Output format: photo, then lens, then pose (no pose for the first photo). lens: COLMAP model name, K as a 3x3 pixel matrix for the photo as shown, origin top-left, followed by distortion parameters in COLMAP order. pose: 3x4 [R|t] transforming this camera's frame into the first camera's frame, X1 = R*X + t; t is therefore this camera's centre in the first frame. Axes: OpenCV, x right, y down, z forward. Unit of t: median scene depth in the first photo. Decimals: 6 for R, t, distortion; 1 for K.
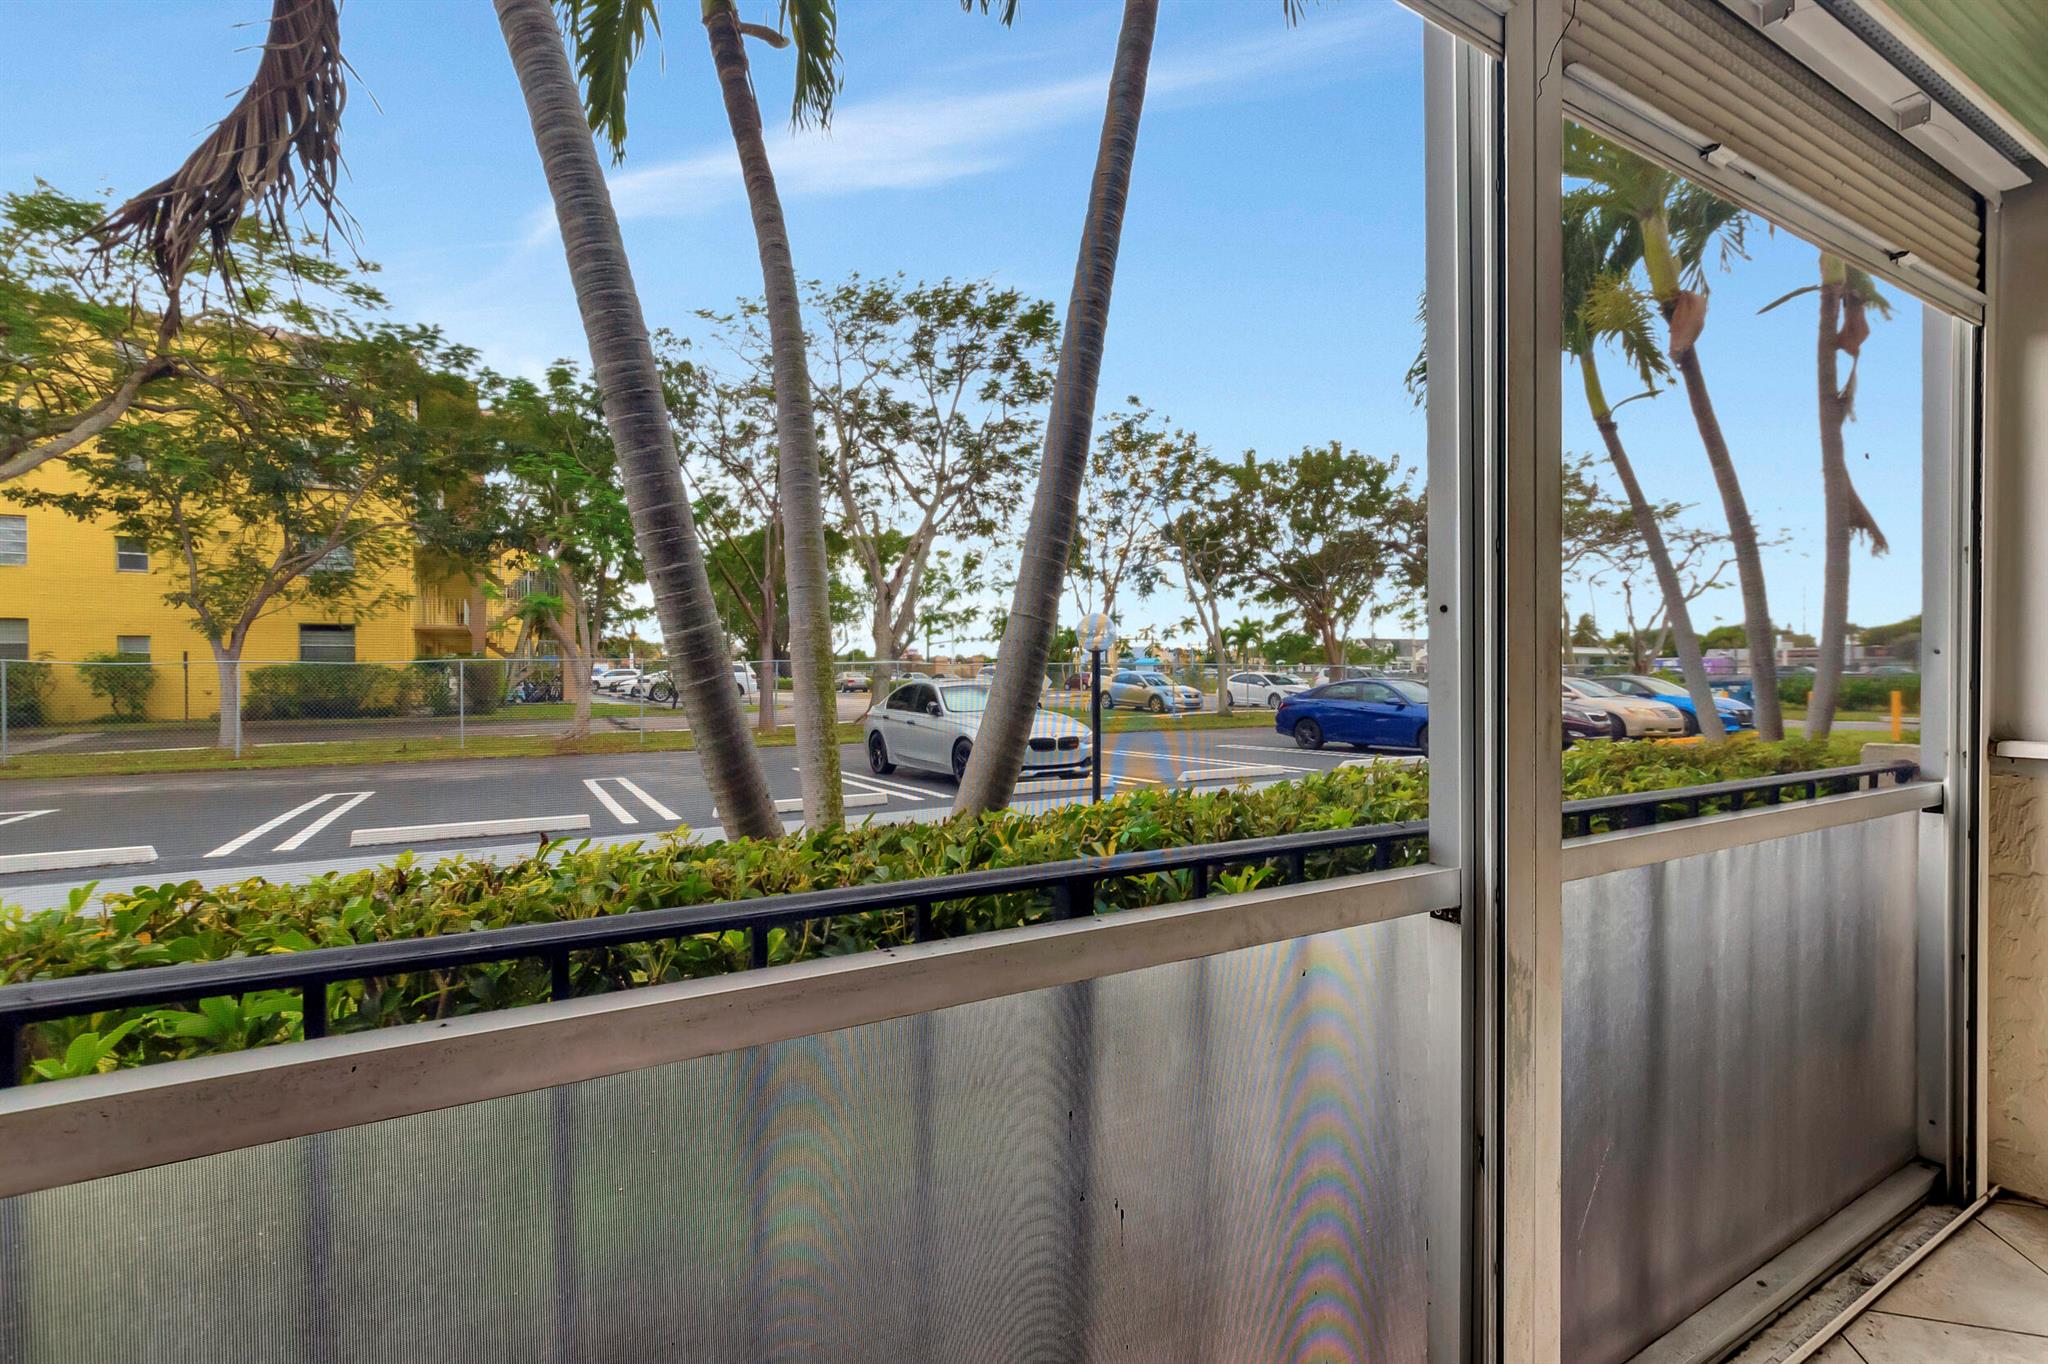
lens RADIAL K [[904.3, 0, 1024.0], [0, 904.3, 682.0], [0, 0, 1]] dist [0.003885, 0.000095]
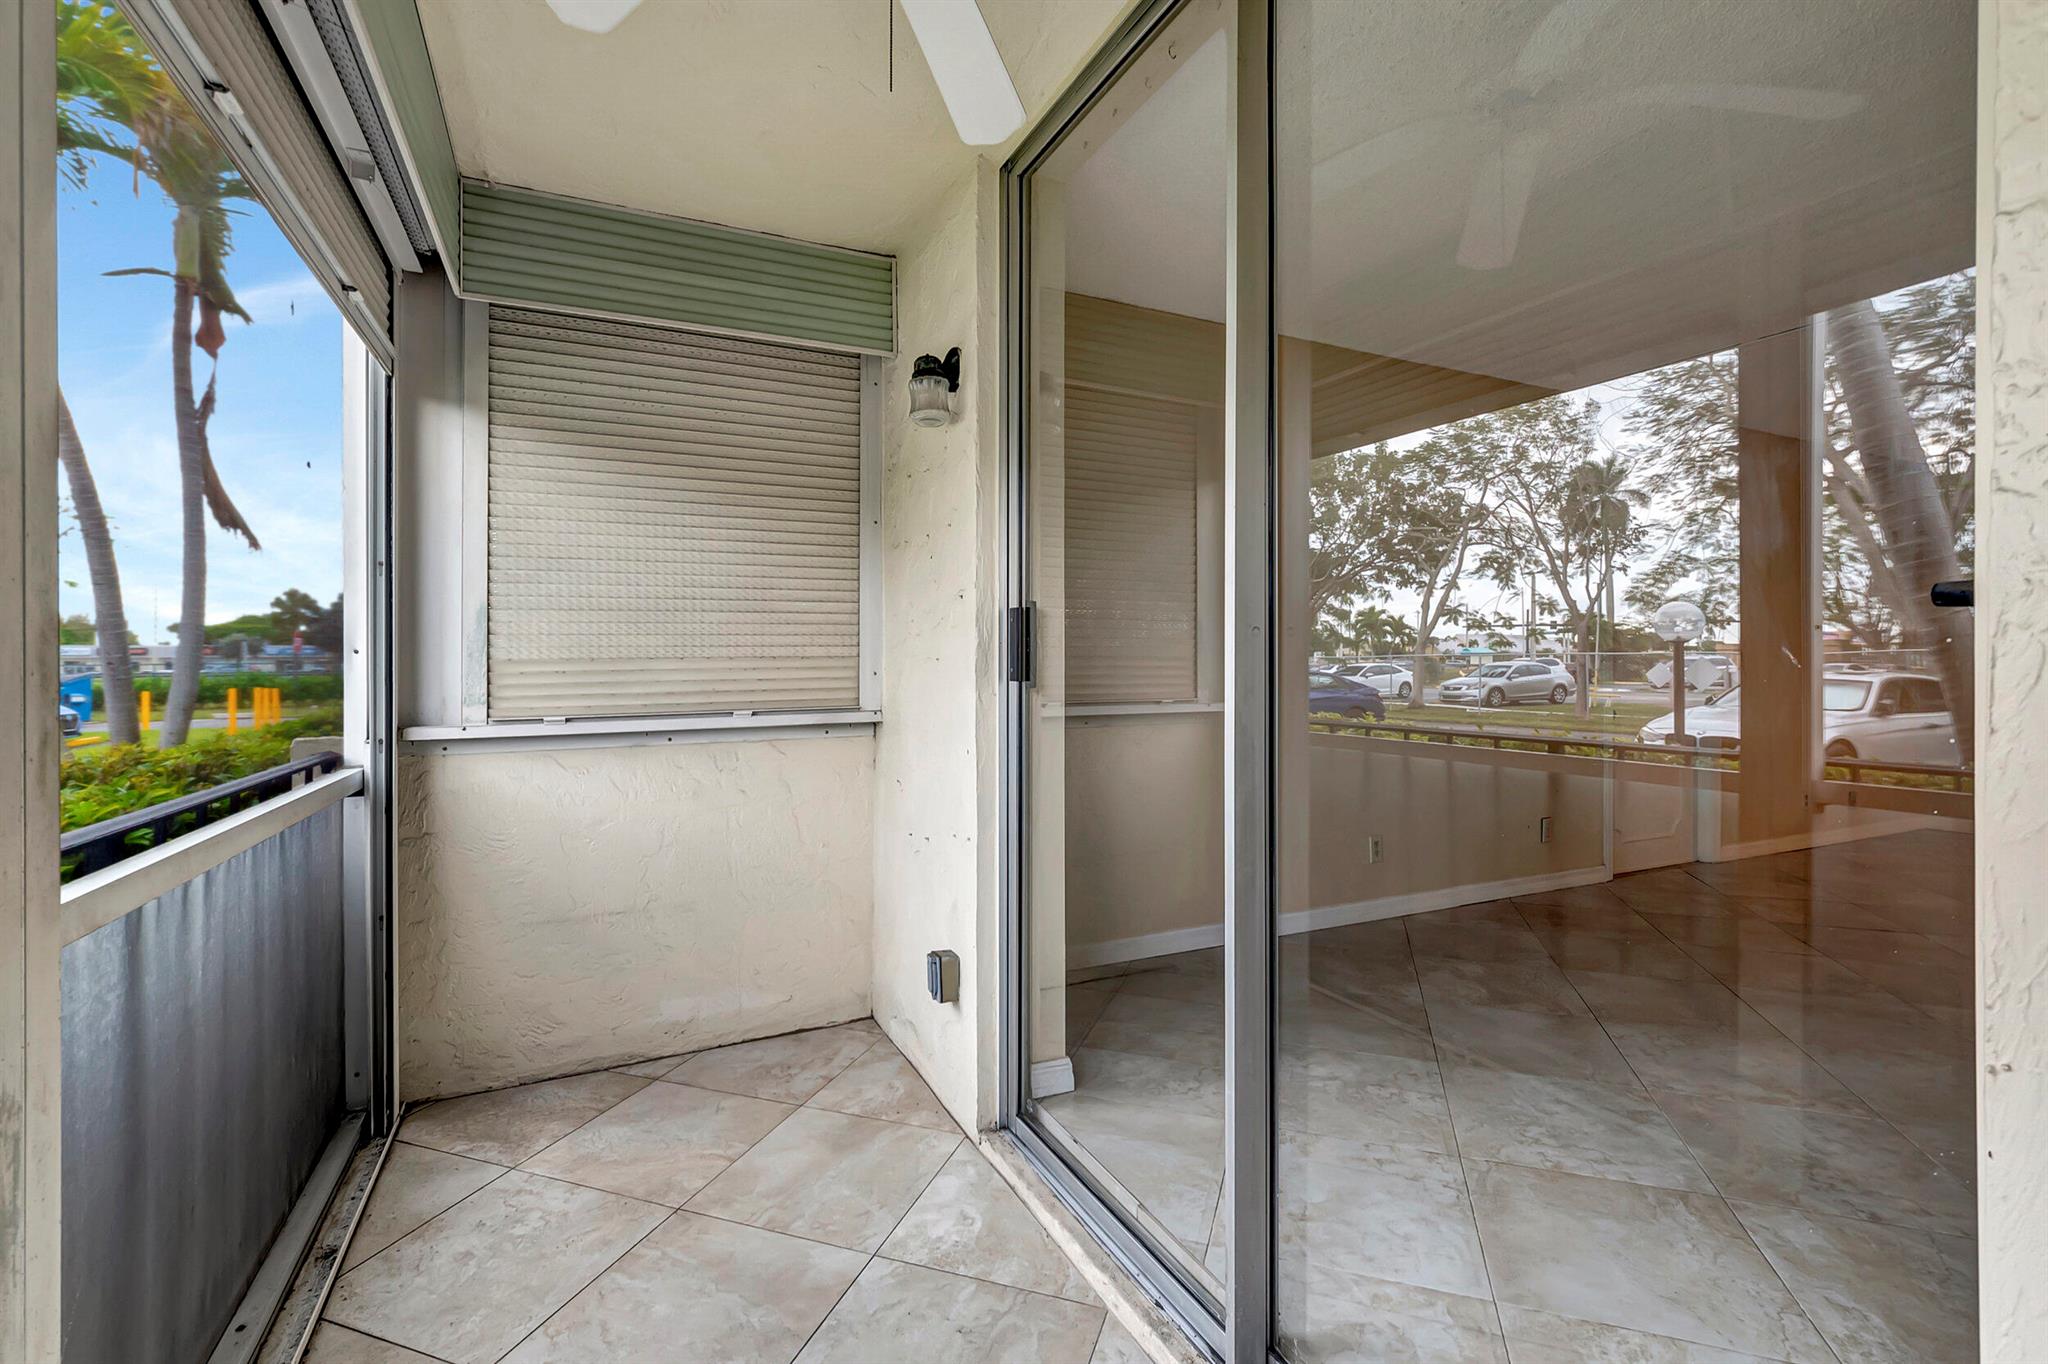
lens RADIAL K [[903.0, 0, 1017.7], [0, 903.0, 659.9], [0, 0, 1]] dist [0.002026, 0.000427]
pose [[0.075099, 0.003727, 0.997169, -0.051197], [0.018072, 0.999824, -0.005098, -0.003301], [-0.997012, 0.018404, 0.075019, 0.111754]]
